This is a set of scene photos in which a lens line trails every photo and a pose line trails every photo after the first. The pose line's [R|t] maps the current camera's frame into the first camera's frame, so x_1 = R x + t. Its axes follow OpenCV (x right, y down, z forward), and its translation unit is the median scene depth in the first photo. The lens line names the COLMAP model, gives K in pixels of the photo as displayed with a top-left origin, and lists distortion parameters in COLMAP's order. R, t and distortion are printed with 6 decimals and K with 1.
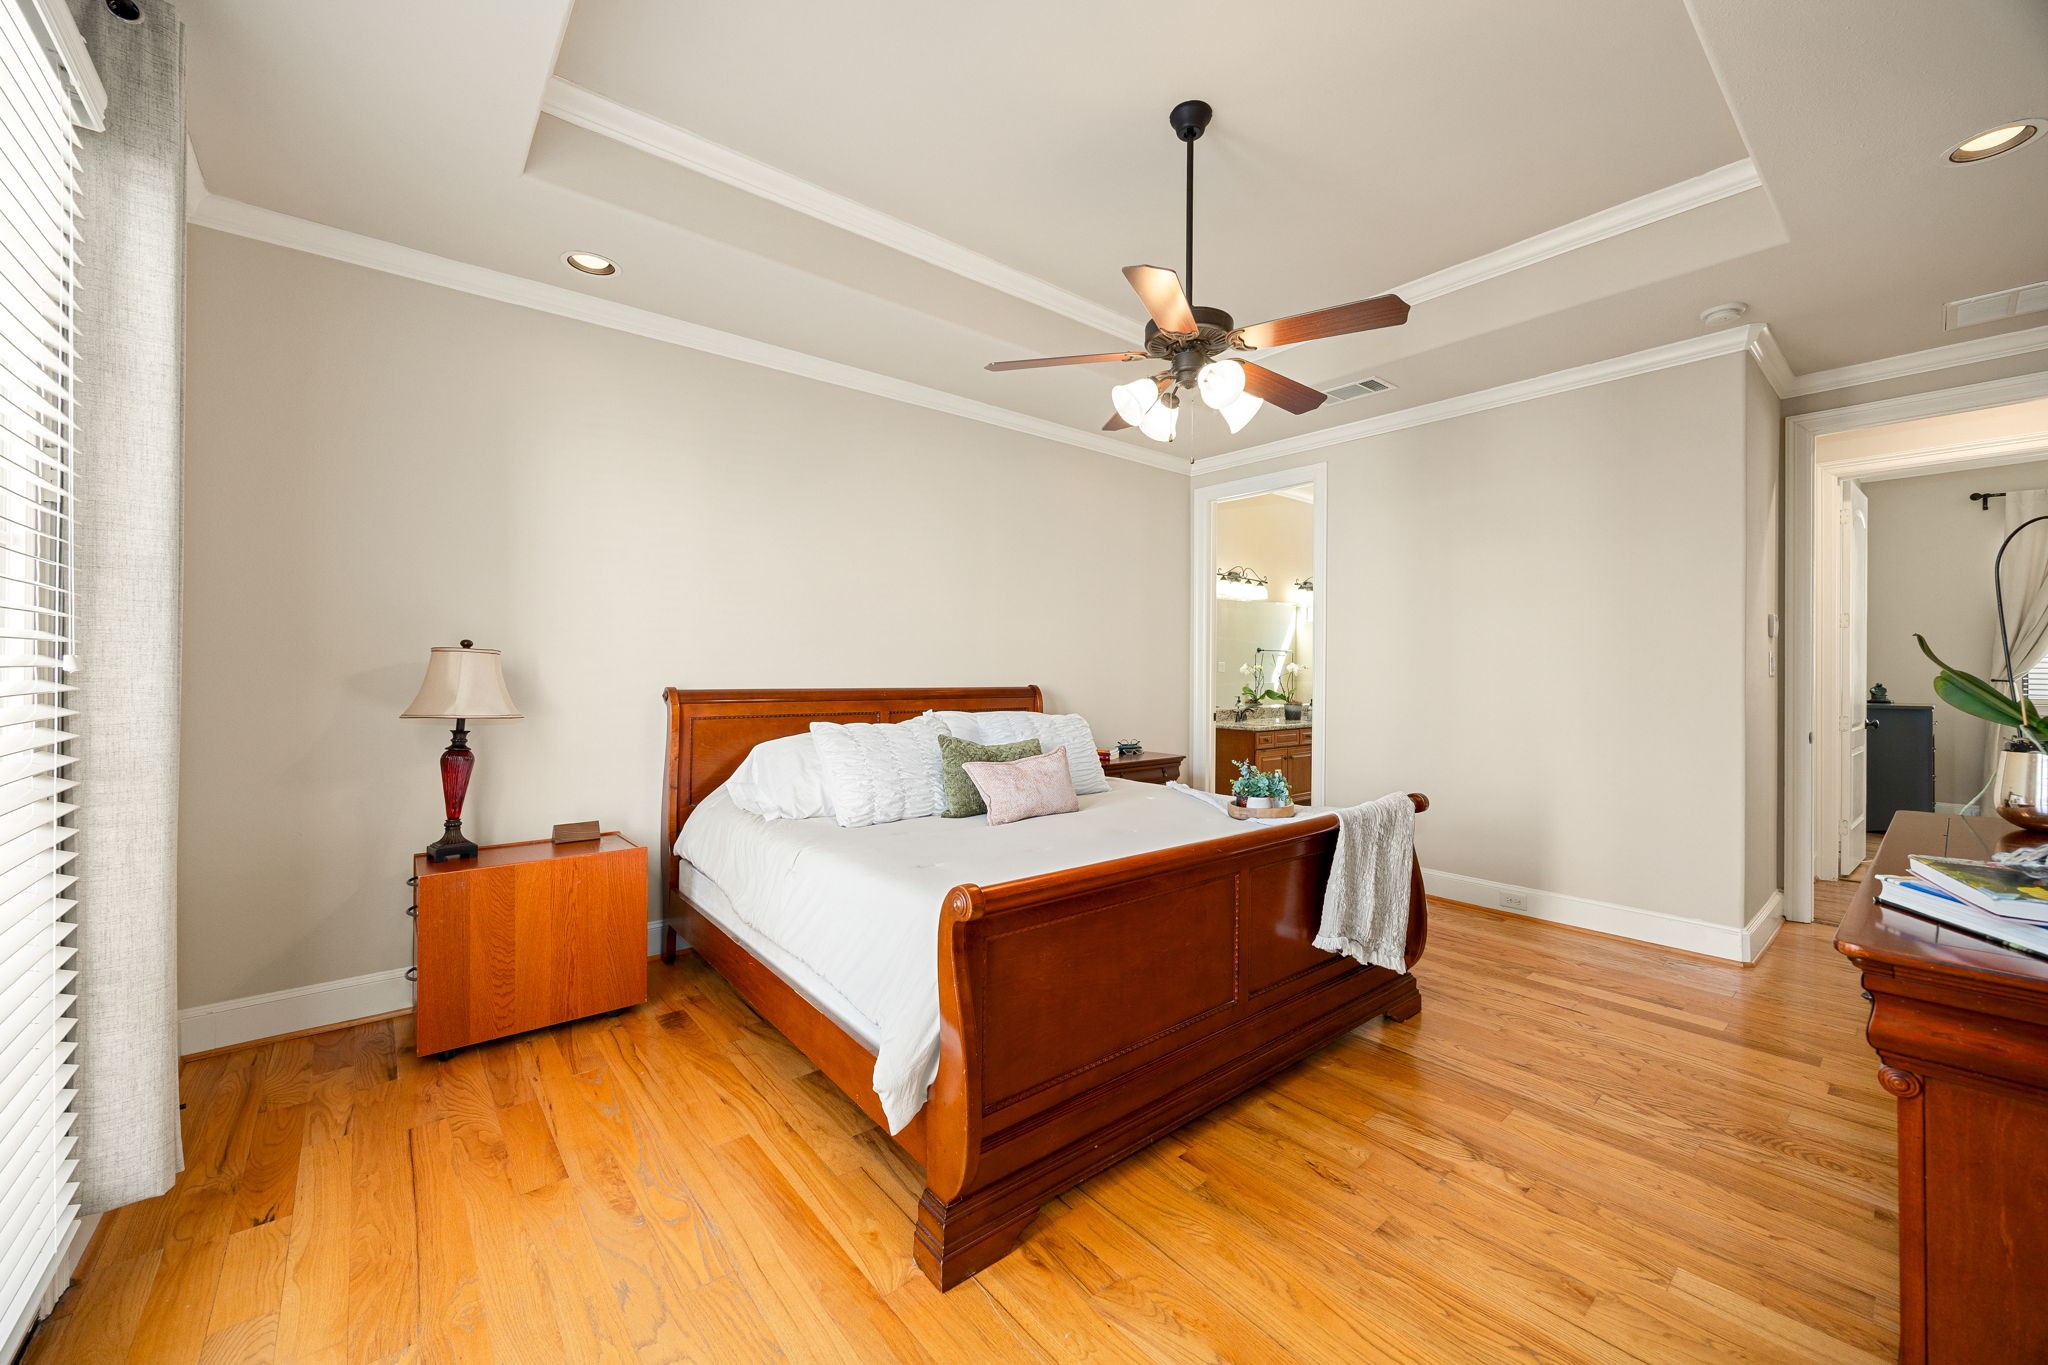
lens RADIAL K [[788.9, 0, 1026.9], [0, 788.9, 673.5], [0, 0, 1]] dist [-0.002945, -0.000254]
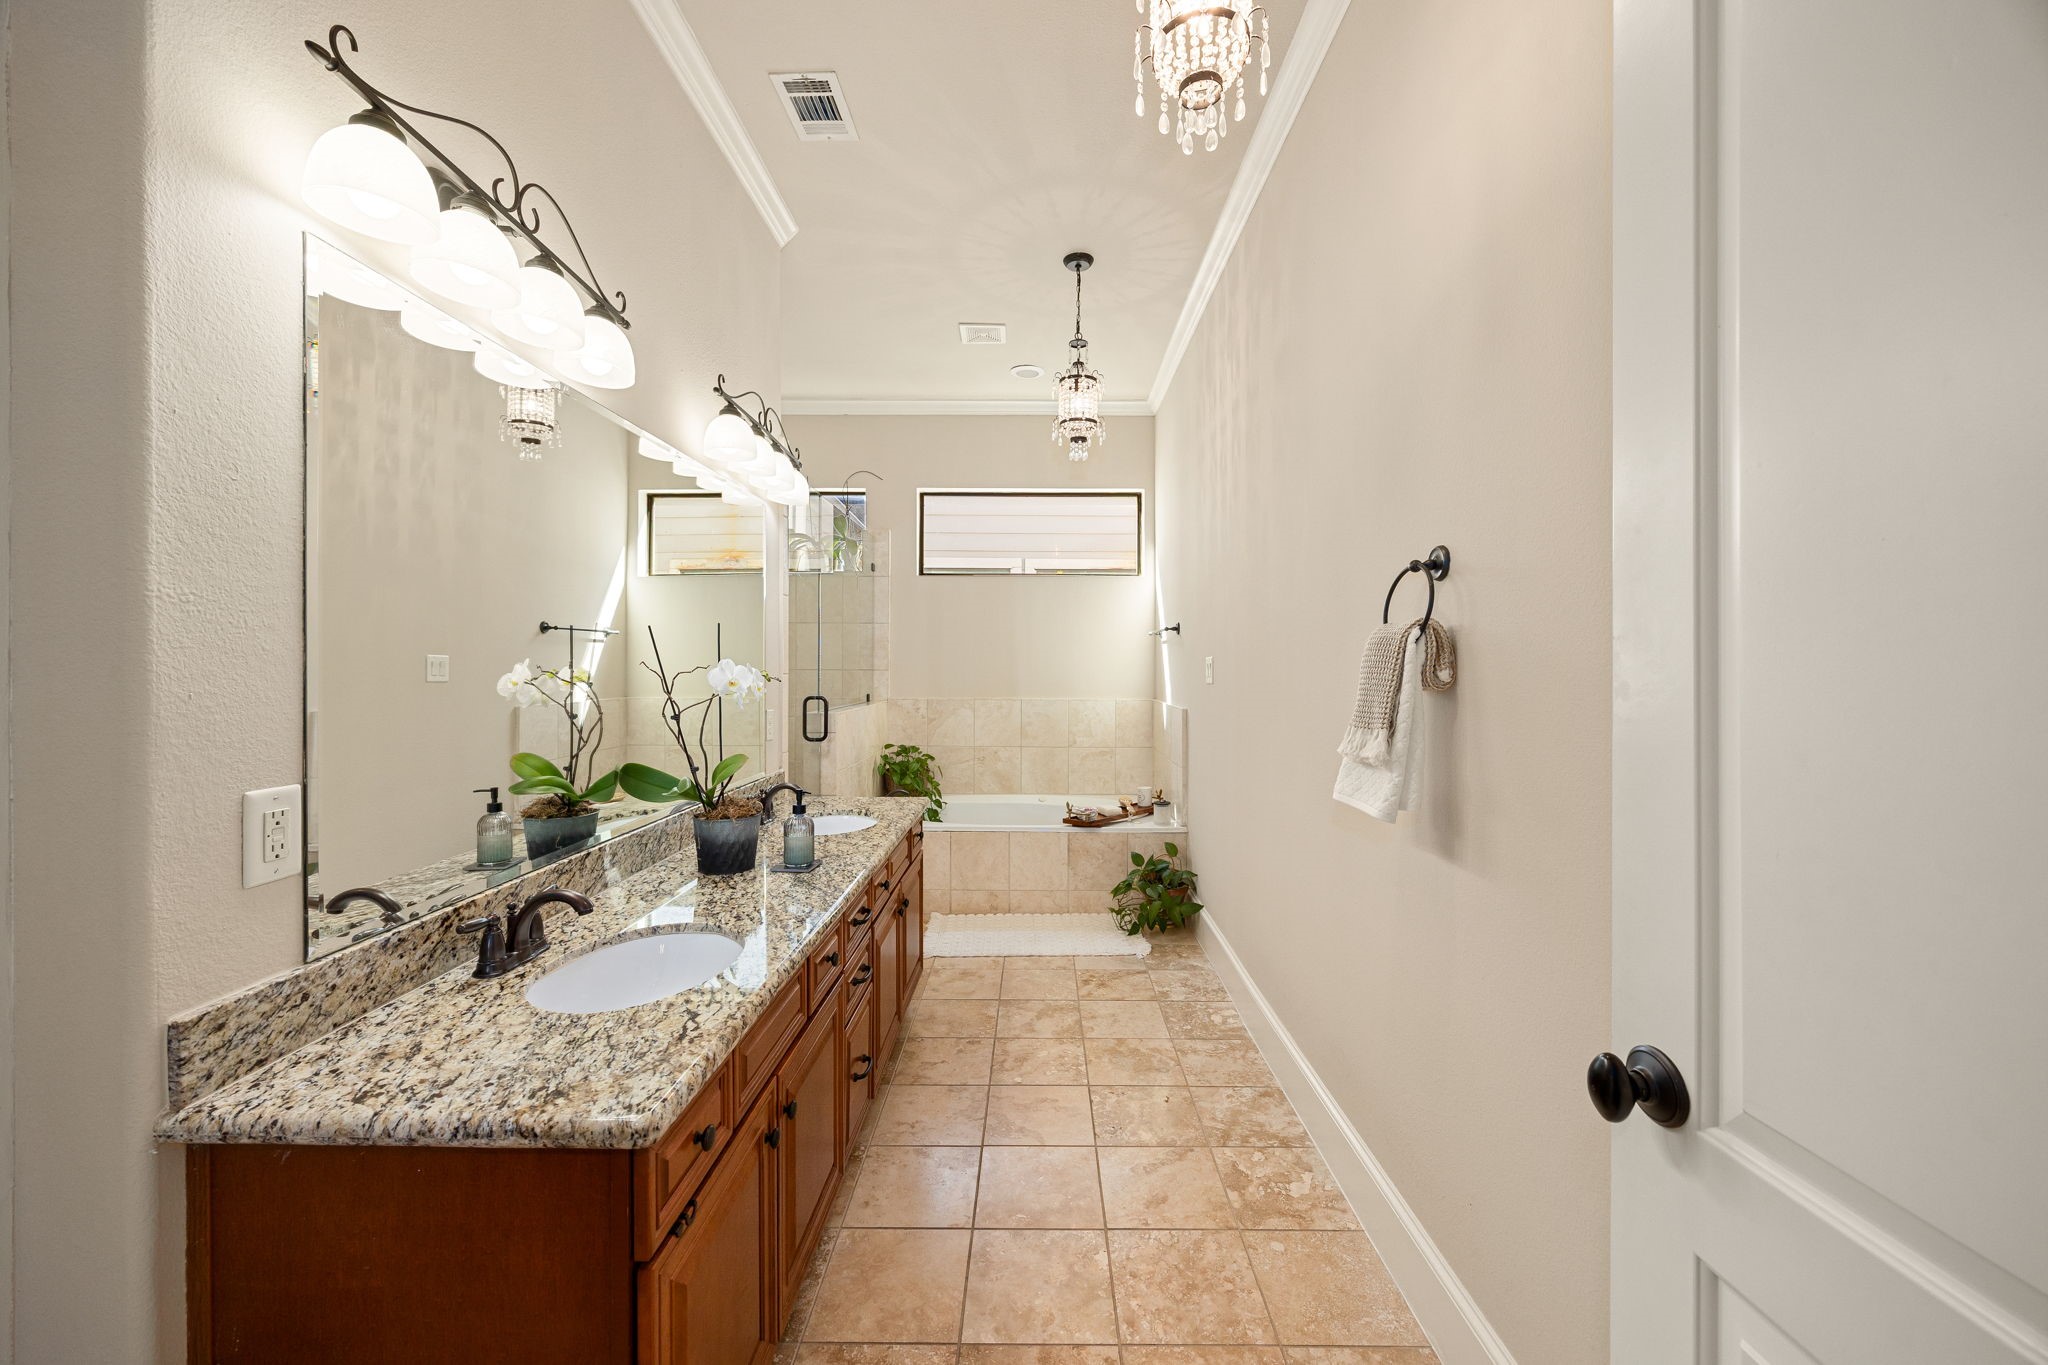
lens RADIAL K [[788.9, 0, 1027.2], [0, 788.9, 671.5], [0, 0, 1]] dist [-0.002945, -0.000254]
pose [[0.649601, -0.007952, 0.760234, 0.193541], [0.001919, 0.999959, 0.008820, -0.011291], [-0.760273, -0.004270, 0.649589, 0.726921]]
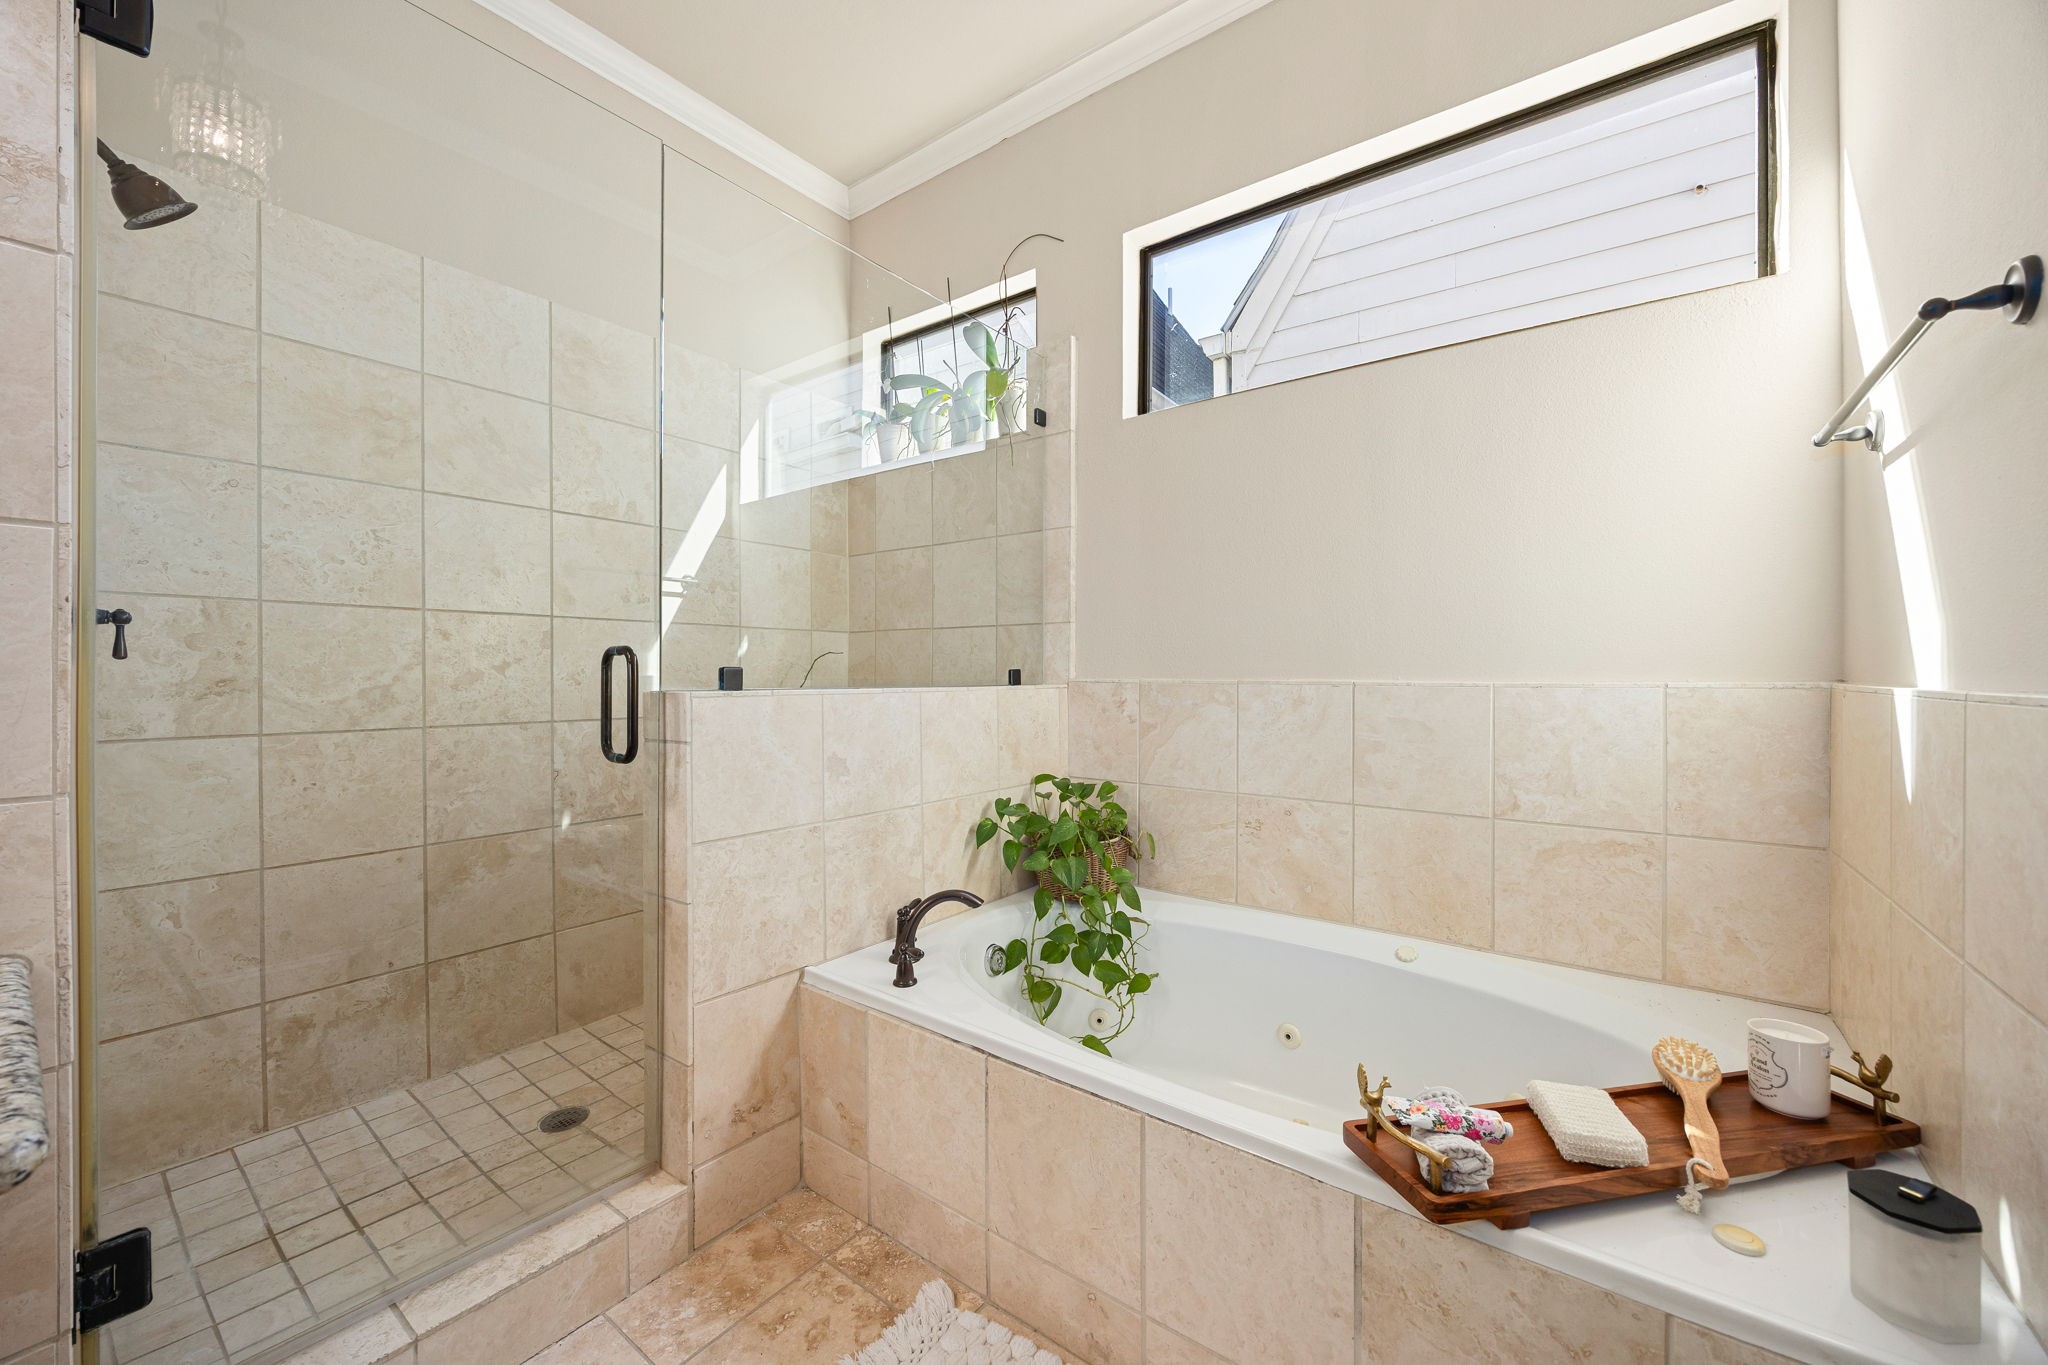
lens RADIAL K [[788.9, 0, 1022.2], [0, 788.9, 675.8], [0, 0, 1]] dist [-0.002945, -0.000254]
pose [[0.973754, -0.001157, 0.227599, 0.321498], [0.001338, 0.999999, -0.000638, -0.001089], [-0.227598, 0.000926, 0.973755, 0.806048]]
